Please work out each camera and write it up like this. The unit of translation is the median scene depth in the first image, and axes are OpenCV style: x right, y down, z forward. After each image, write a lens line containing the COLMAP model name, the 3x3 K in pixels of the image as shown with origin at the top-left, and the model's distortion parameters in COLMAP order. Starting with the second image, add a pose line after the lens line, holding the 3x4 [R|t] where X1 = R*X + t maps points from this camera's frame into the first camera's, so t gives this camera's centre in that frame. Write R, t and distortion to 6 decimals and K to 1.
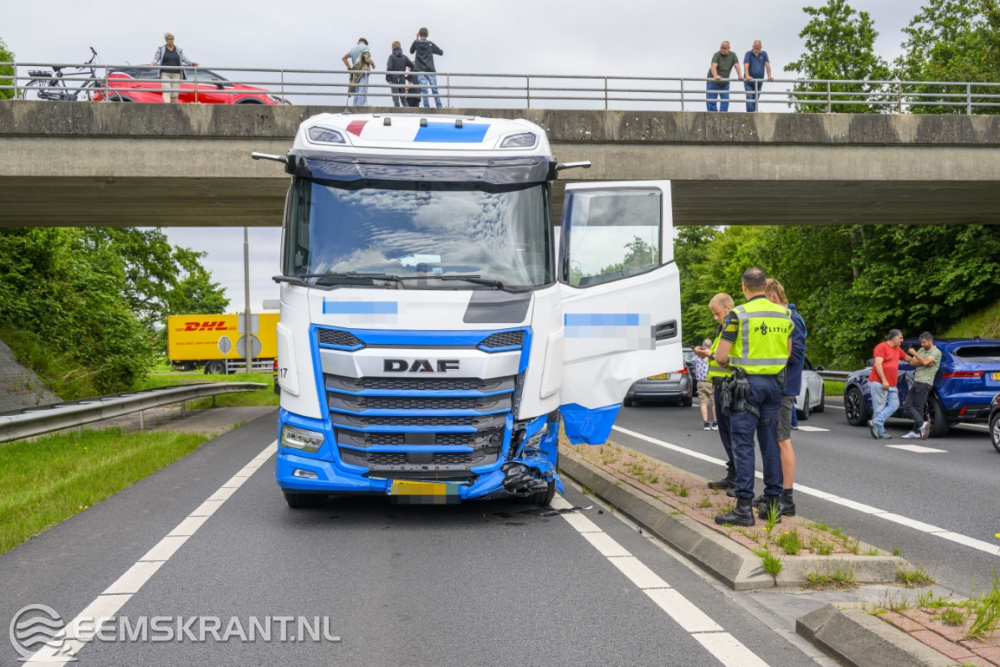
lens RADIAL K [[1026.5, 0, 497.0], [0, 1026.5, 342.8], [0, 0, 1]] dist [0.004773, 0.010028]
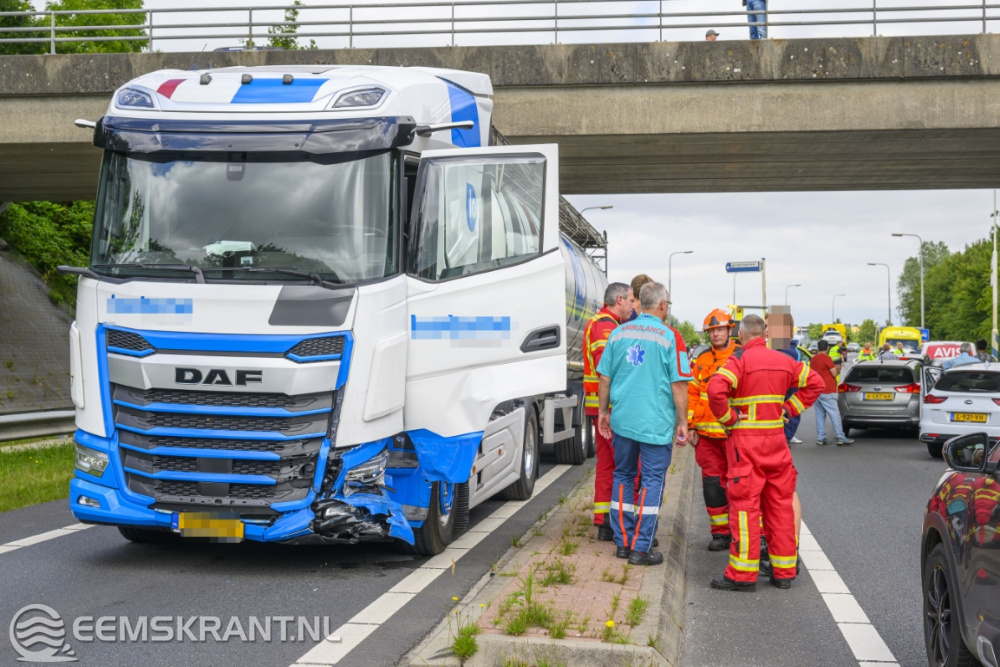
lens RADIAL K [[1335.6, 0, 500.0], [0, 1335.6, 333.5], [0, 0, 1]] dist [0.009534, 0.011547]
pose [[0.968999, 0.016495, -0.246515, 0.401363], [-0.017886, 0.999834, -0.003406, -0.012255], [0.246418, 0.007710, 0.969133, 0.019970]]
